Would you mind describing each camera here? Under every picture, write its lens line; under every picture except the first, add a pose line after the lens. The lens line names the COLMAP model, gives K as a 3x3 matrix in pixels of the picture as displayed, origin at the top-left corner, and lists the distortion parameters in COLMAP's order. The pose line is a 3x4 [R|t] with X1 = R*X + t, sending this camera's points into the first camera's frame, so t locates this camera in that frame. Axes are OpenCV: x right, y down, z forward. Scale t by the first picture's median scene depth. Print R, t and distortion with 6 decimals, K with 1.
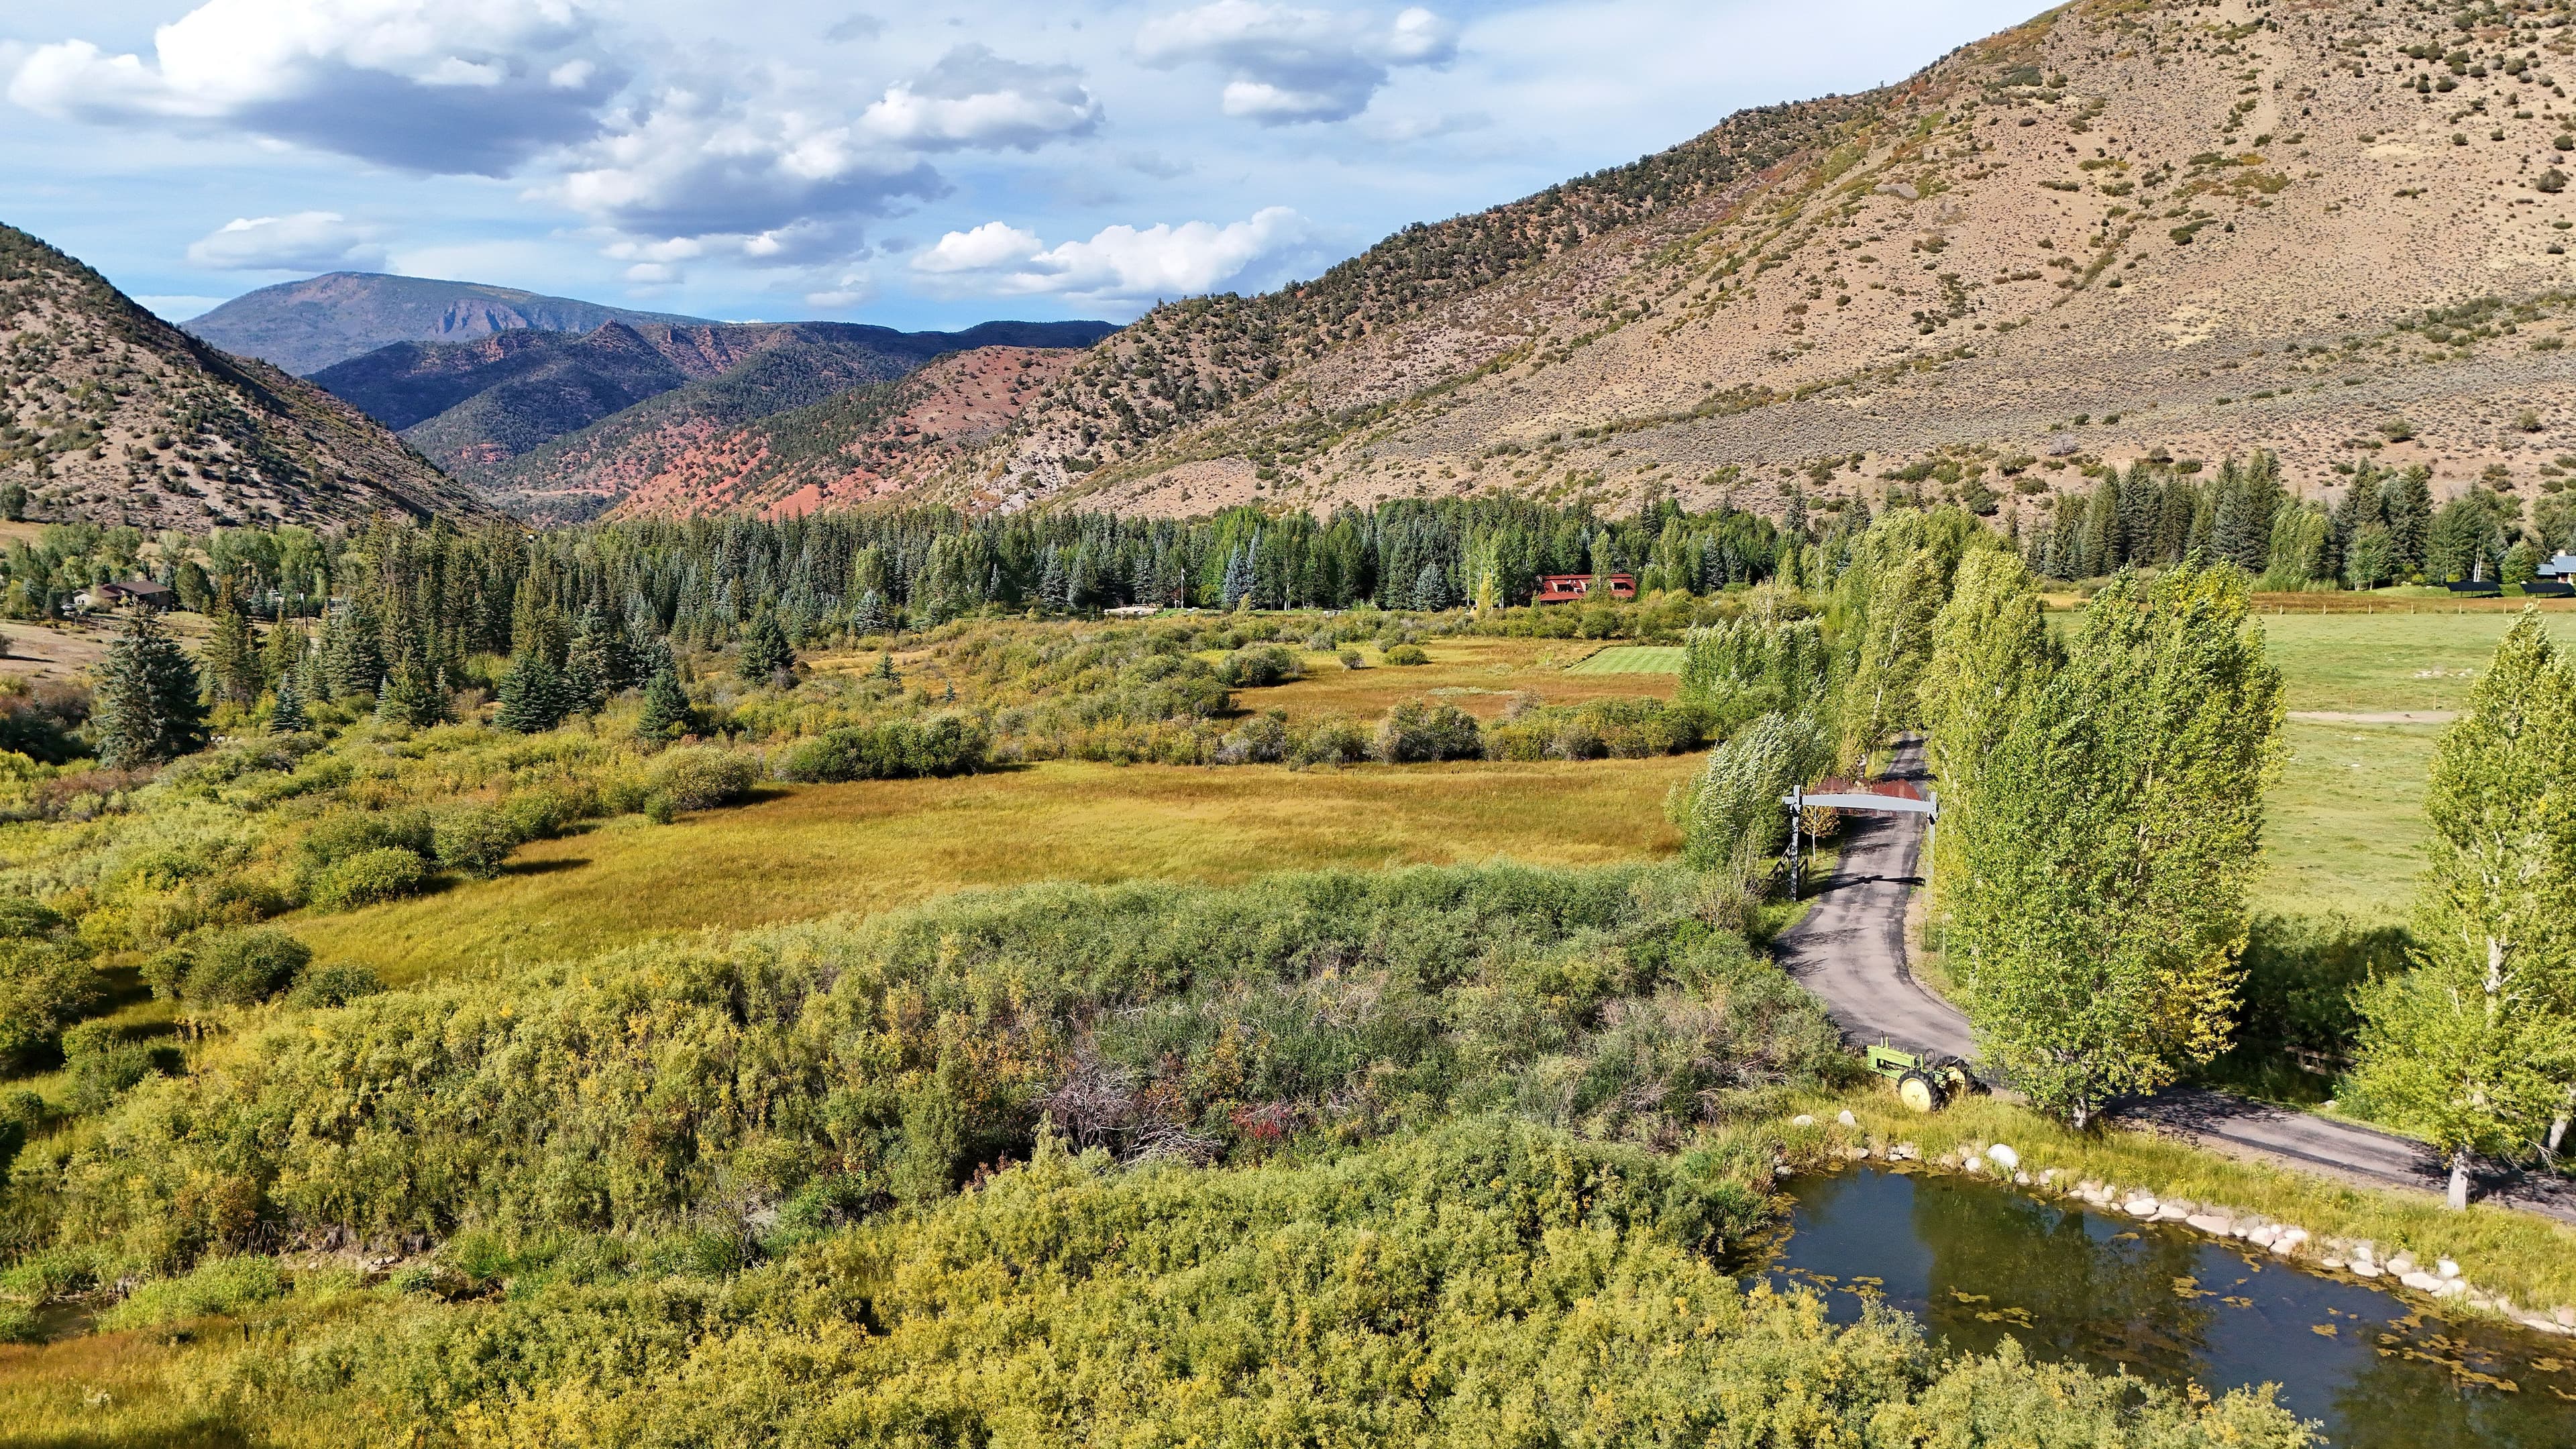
lens RADIAL K [[1887.3, 0, 1275.1], [0, 1887.3, 743.7], [0, 0, 1]] dist [0.083539, -0.080923]
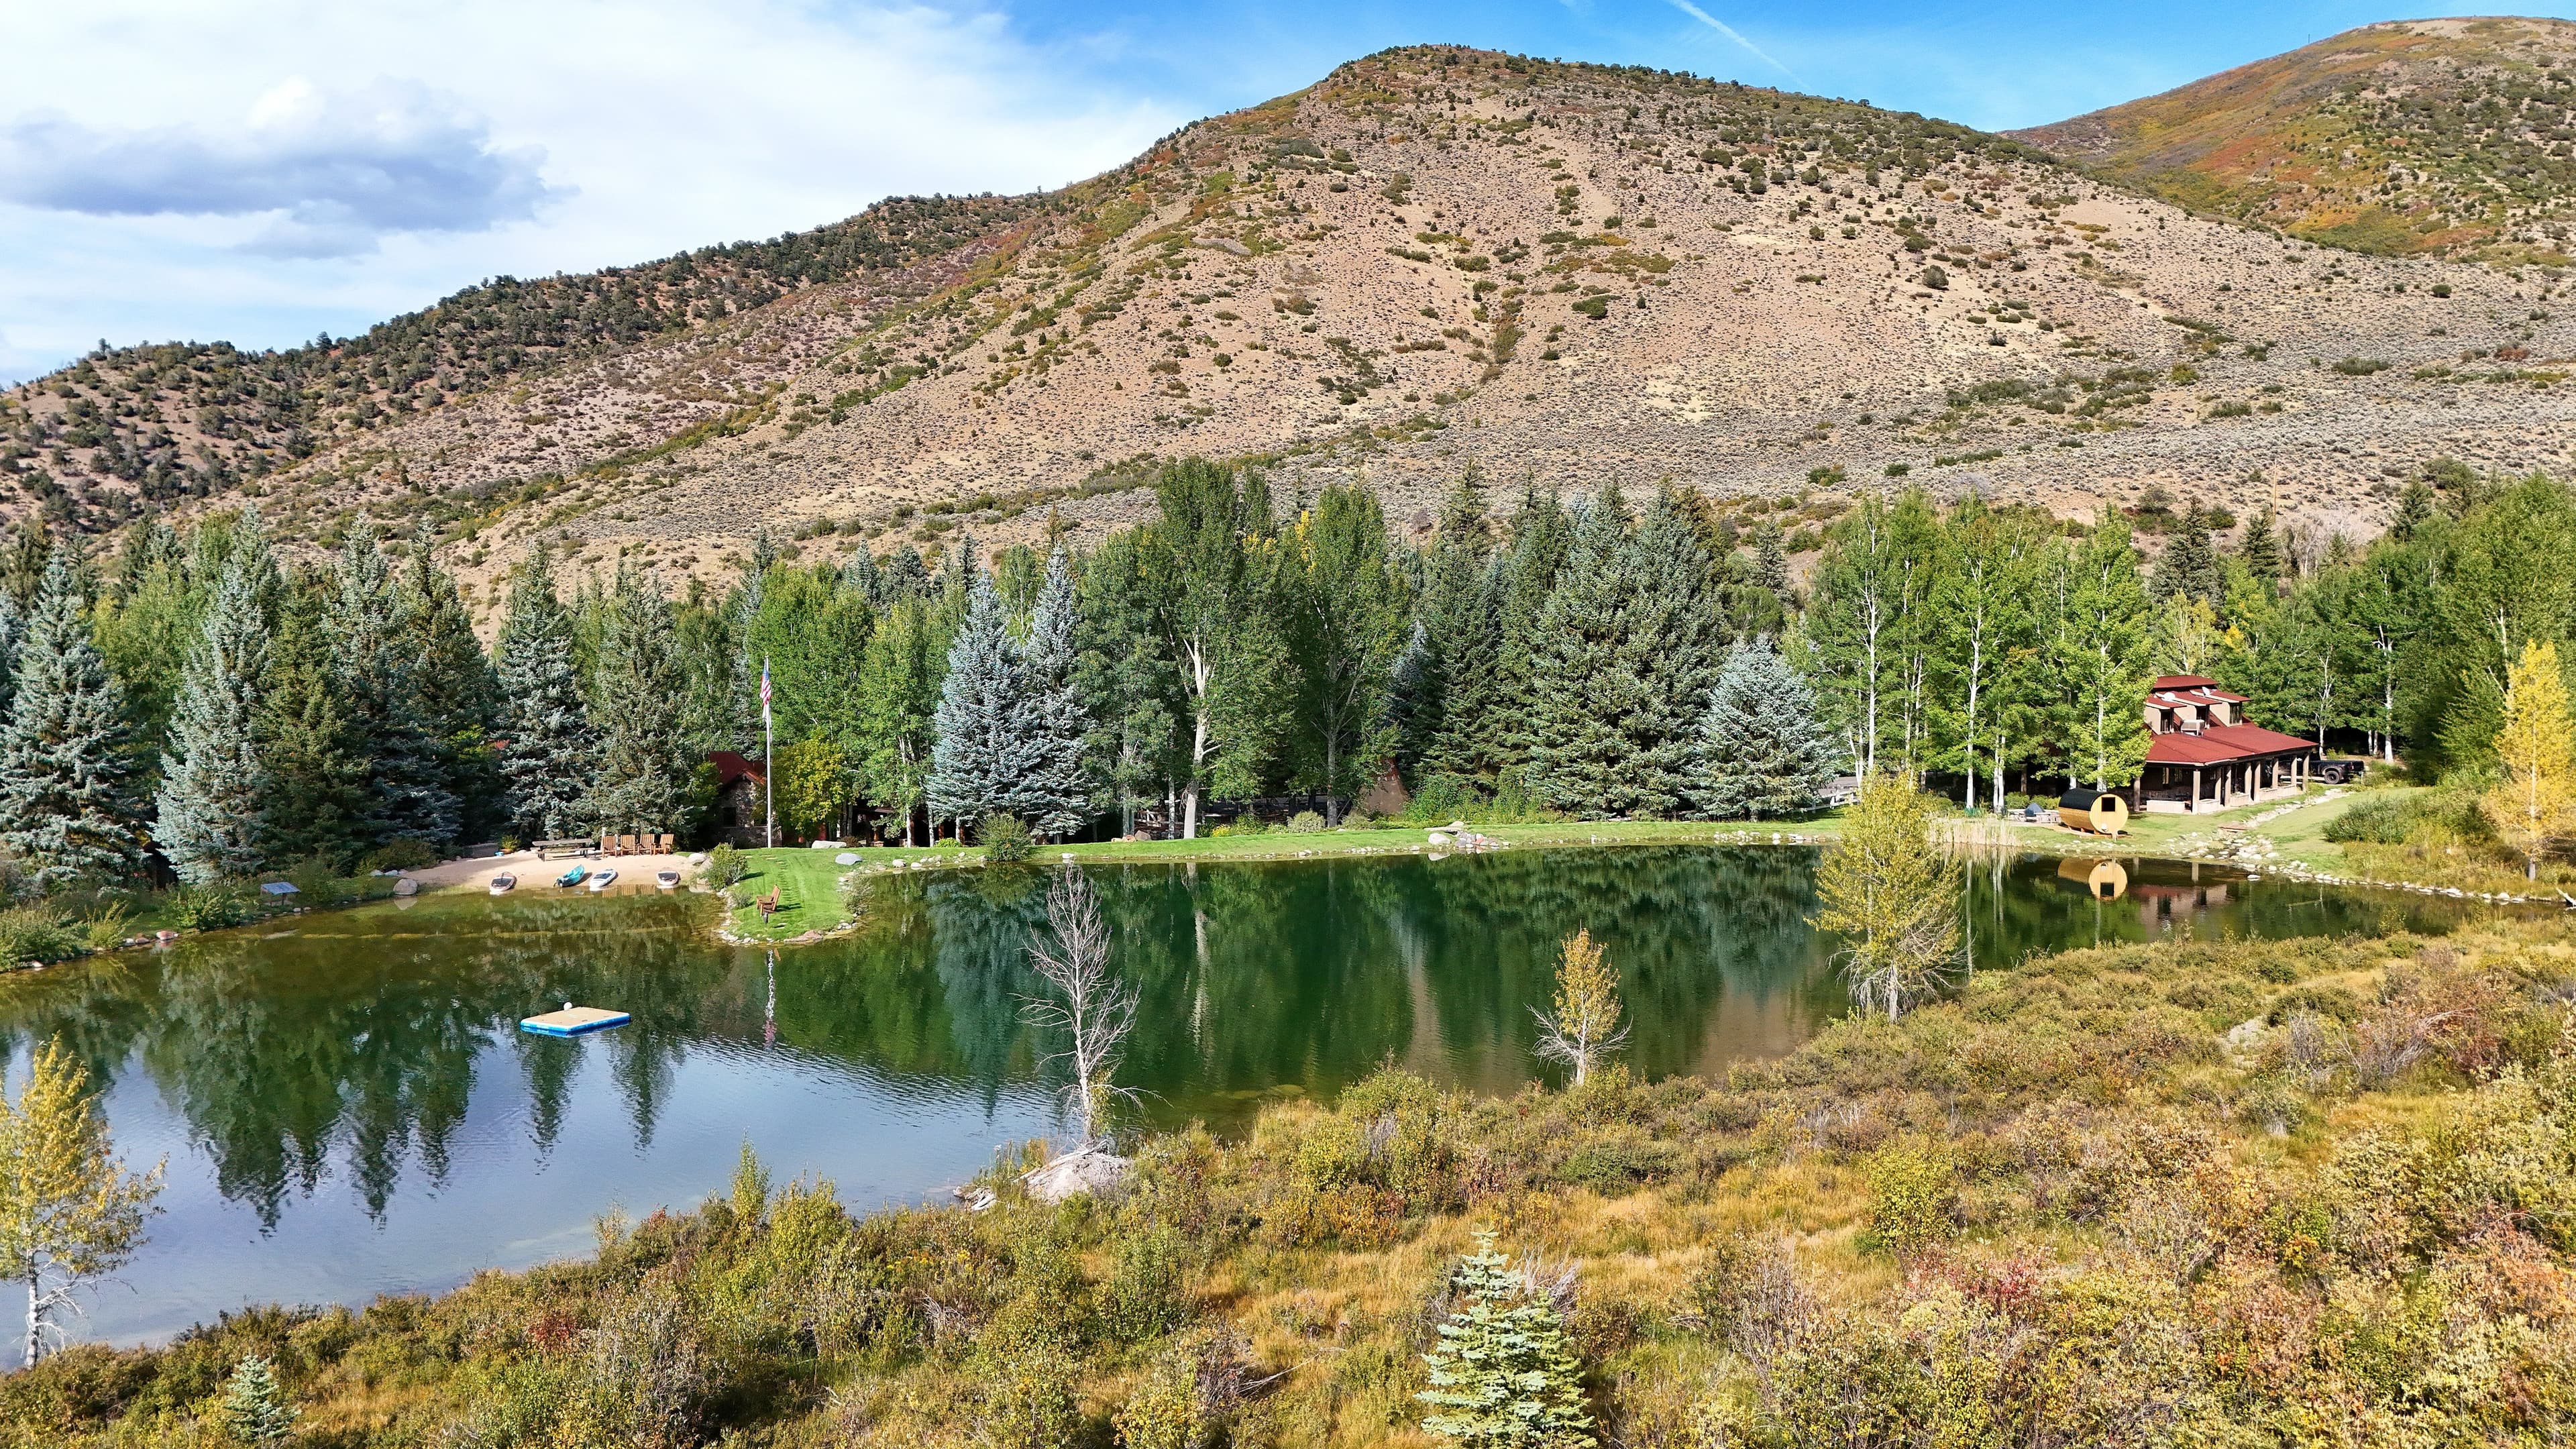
lens RADIAL K [[1887.3, 0, 1292.0], [0, 1887.3, 736.7], [0, 0, 1]] dist [0.083539, -0.080923]
pose [[0.873055, -0.024651, 0.486999, -0.039599], [0.067126, 0.995289, -0.069958, -0.024675], [-0.482980, 0.093768, 0.870596, 0.293147]]
